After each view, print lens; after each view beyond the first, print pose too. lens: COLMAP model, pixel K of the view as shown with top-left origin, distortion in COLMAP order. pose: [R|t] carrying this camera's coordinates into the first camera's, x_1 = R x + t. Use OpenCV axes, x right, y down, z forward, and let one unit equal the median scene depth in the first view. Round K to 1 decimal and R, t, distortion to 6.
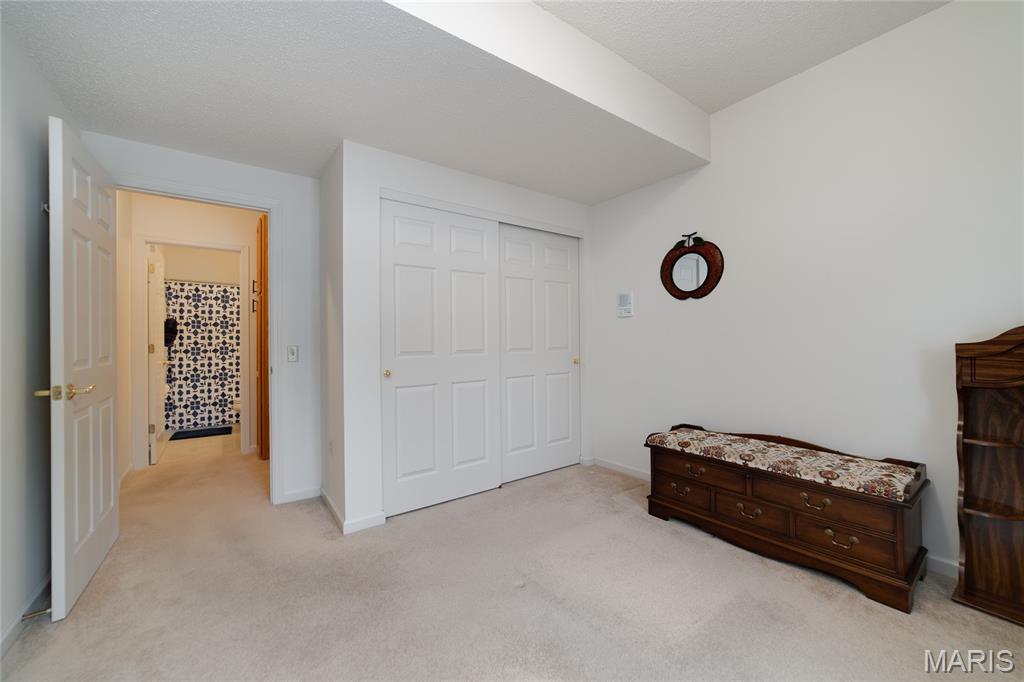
lens RADIAL K [[402.0, 0, 511.4], [0, 402.0, 344.0], [0, 0, 1]] dist [-0.010163, 0.000300]
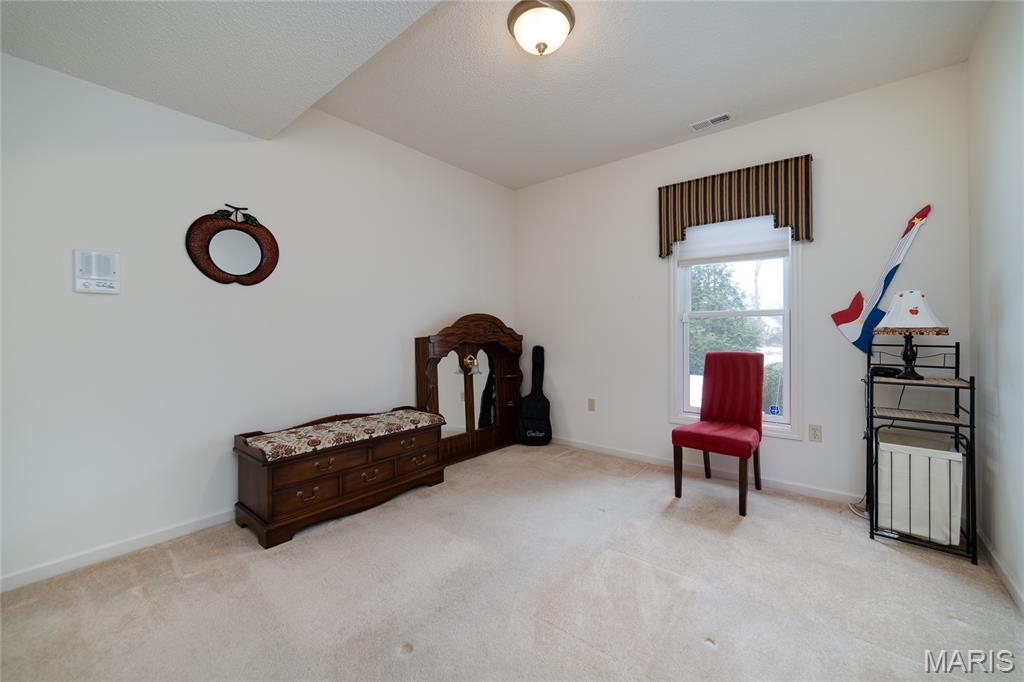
lens RADIAL K [[397.9, 0, 516.1], [0, 397.9, 336.8], [0, 0, 1]] dist [-0.013131, 0.000102]
pose [[-0.259447, -0.001250, 0.965757, -0.604897], [0.008578, 0.999957, 0.003598, -0.000631], [-0.965719, 0.009217, -0.259425, 0.786750]]
